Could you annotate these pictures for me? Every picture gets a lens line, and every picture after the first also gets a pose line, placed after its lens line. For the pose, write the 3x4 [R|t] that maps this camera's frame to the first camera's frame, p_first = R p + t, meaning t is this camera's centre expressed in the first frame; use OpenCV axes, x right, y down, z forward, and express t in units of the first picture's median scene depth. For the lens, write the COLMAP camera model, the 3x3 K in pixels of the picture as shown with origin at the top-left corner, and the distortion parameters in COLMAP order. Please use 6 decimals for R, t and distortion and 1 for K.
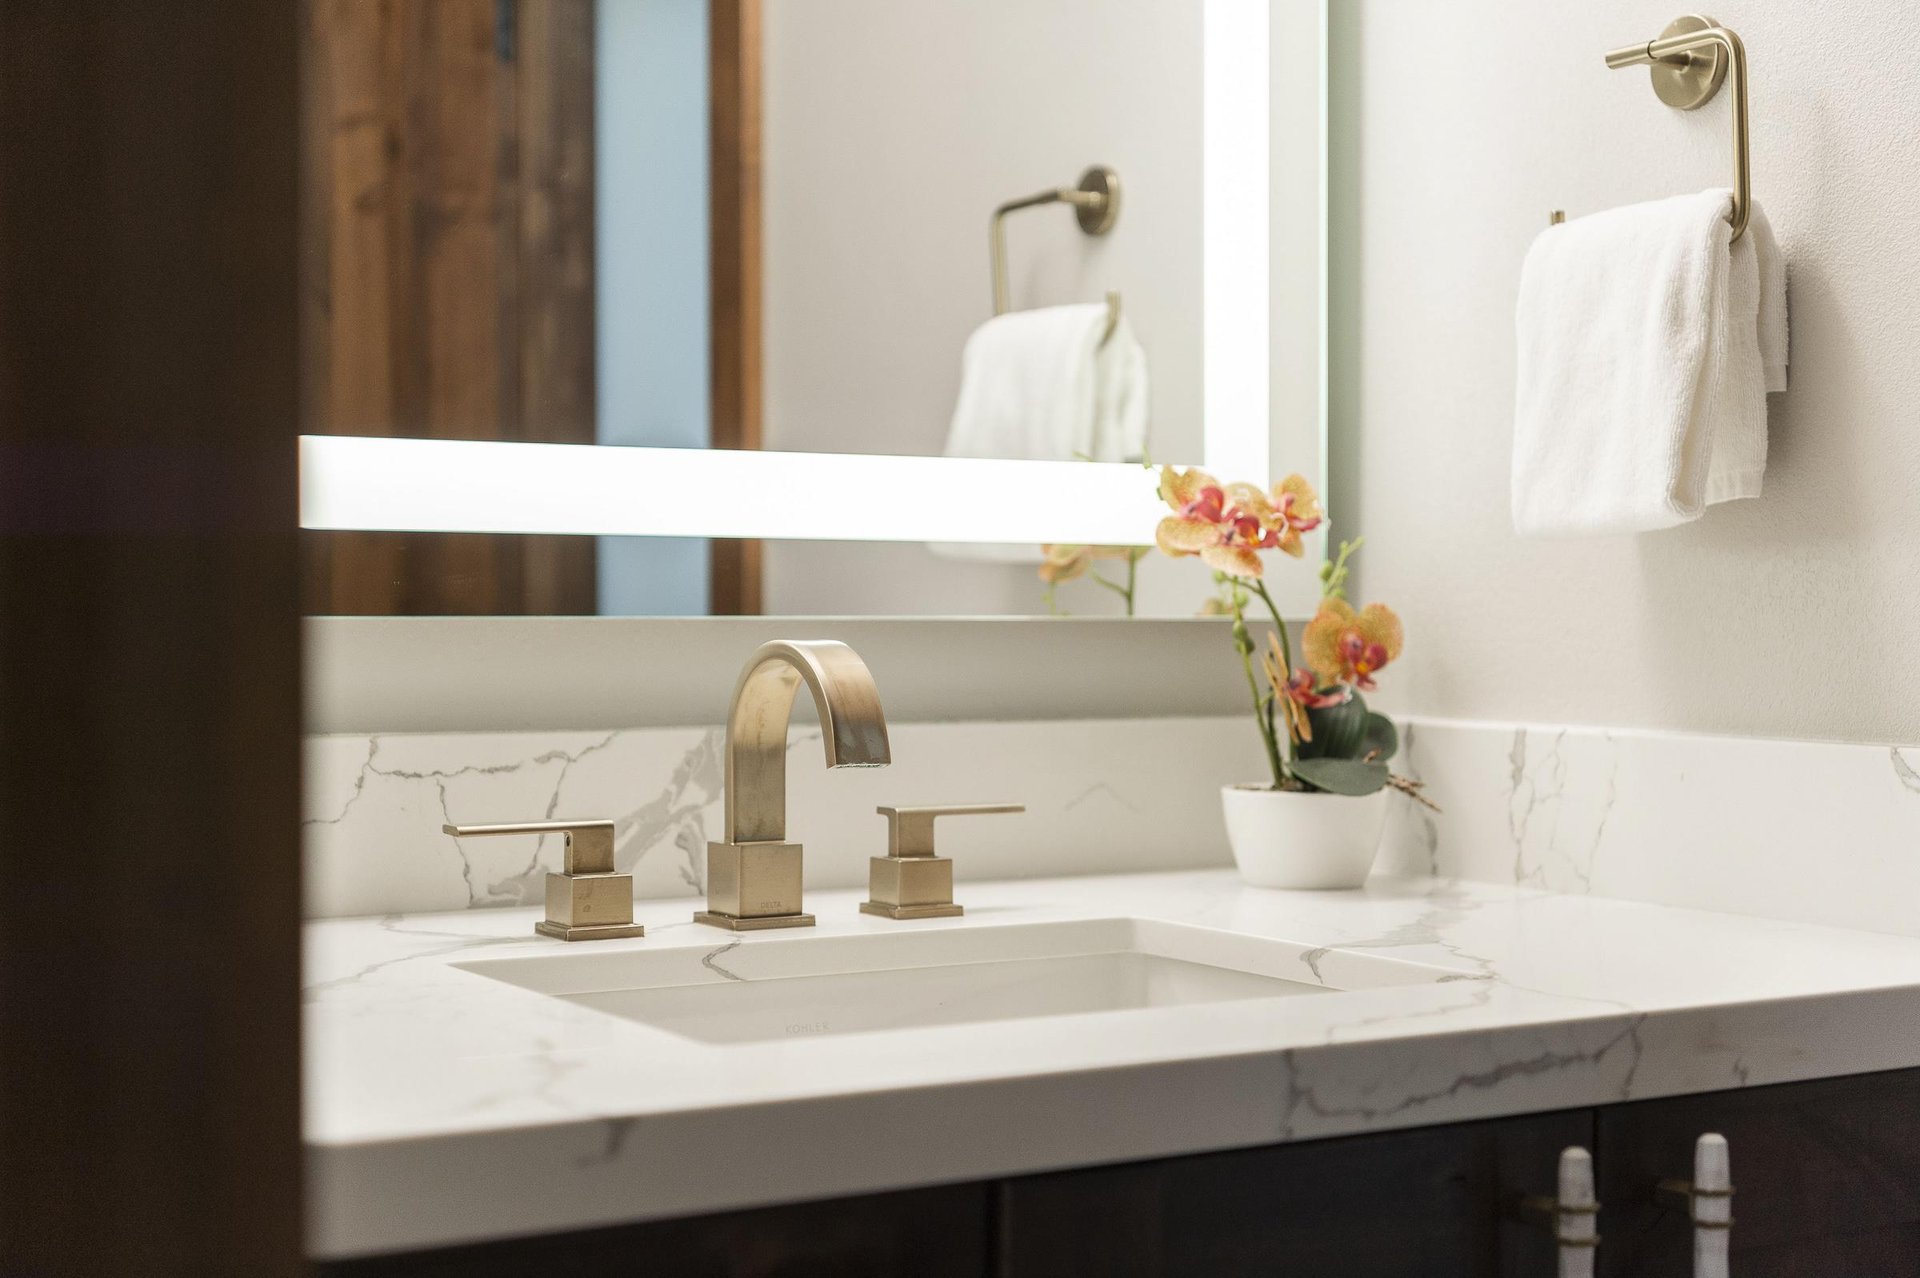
lens RADIAL K [[2736.0, 0, 960.0], [0, 2736.0, 639.0], [0, 0, 1]] dist [0.028190, -0.050957]
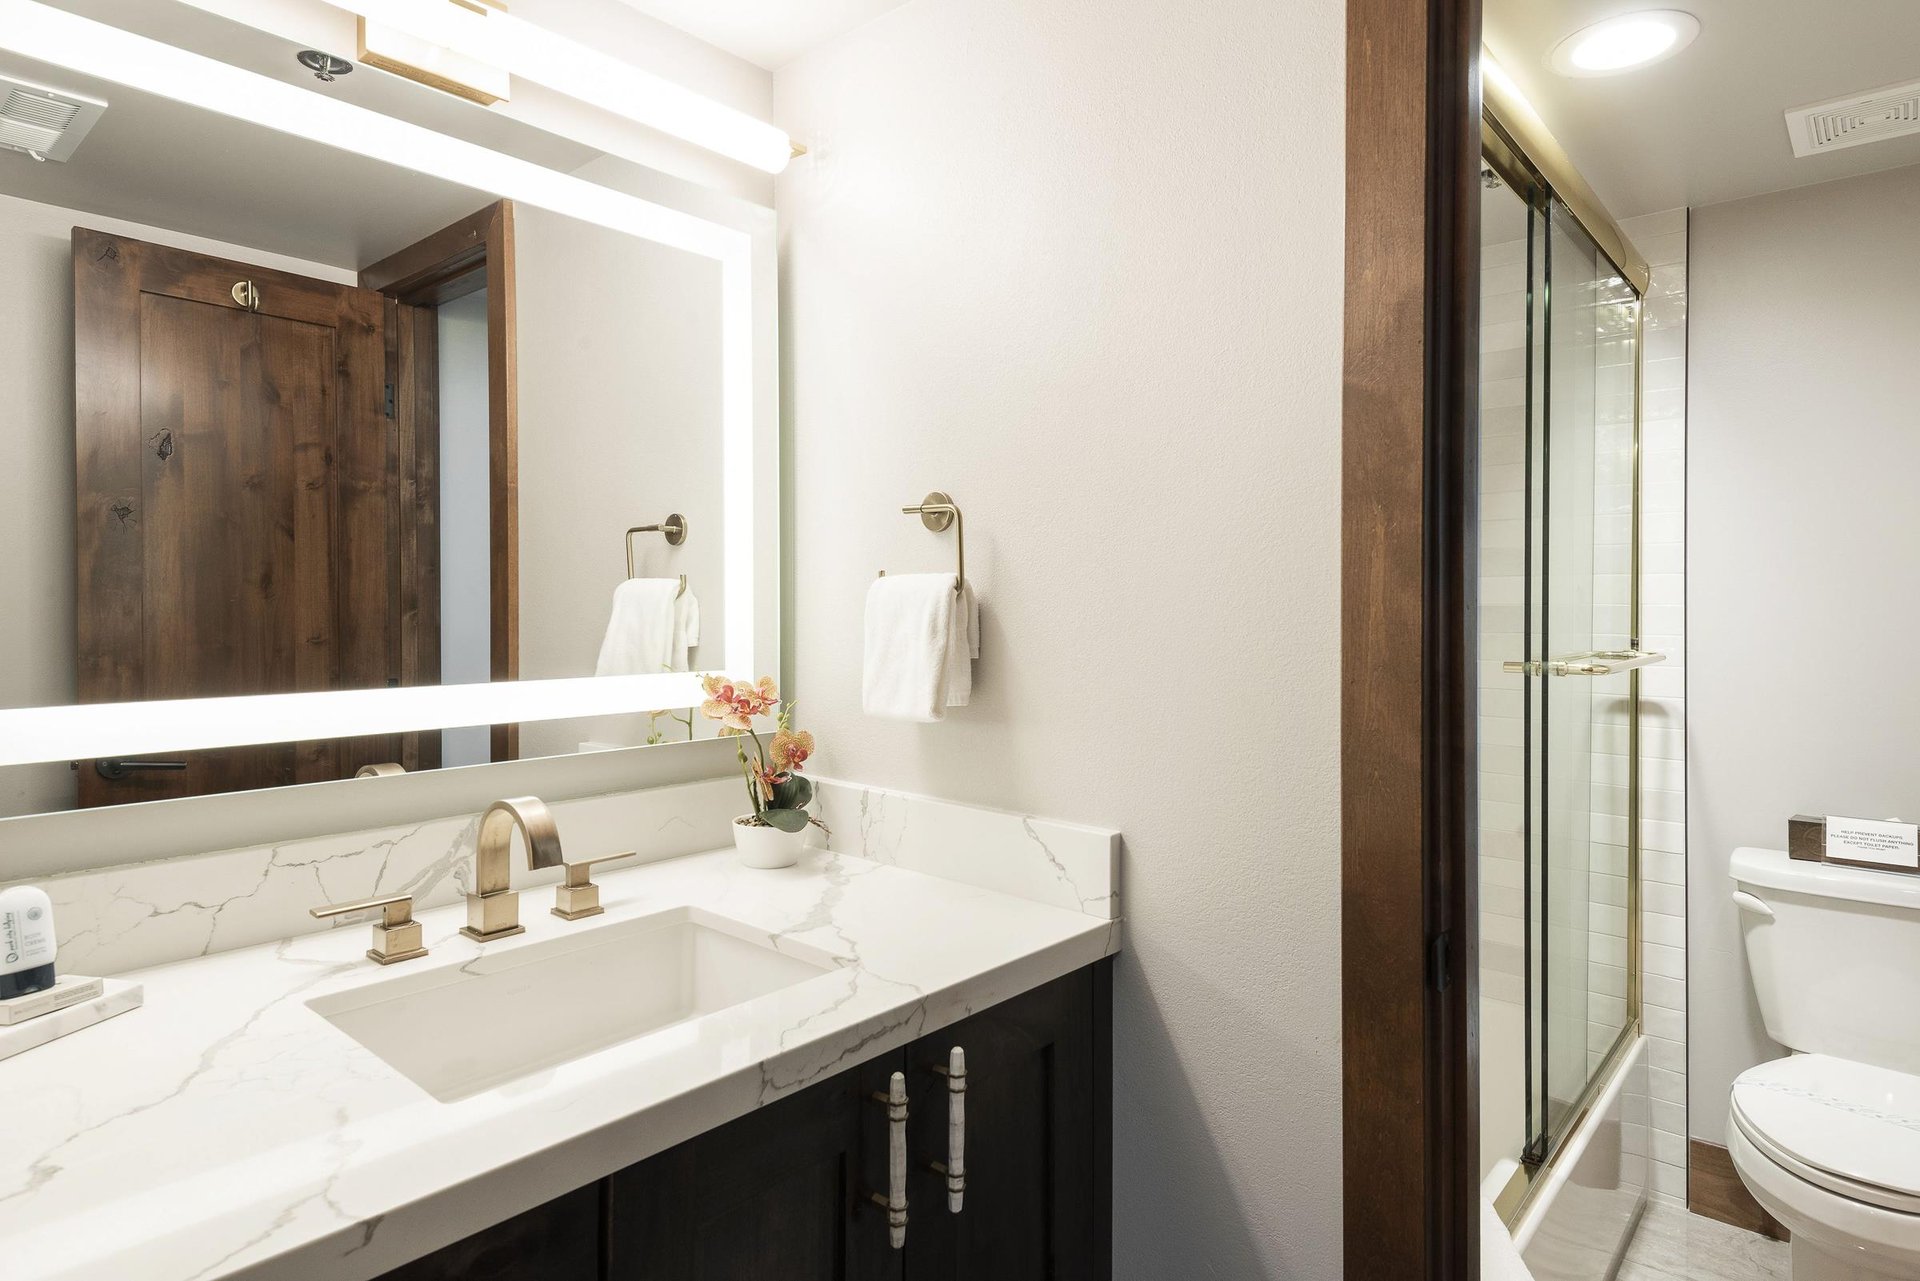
lens RADIAL K [[1068.0, 0, 986.7], [0, 1068.0, 608.3], [0, 0, 1]] dist [0.014613, -0.001757]
pose [[0.947922, -0.000657, 0.318501, 0.015911], [0.002267, 0.999986, -0.004685, -0.114275], [-0.318494, 0.005163, 0.947911, 0.120081]]
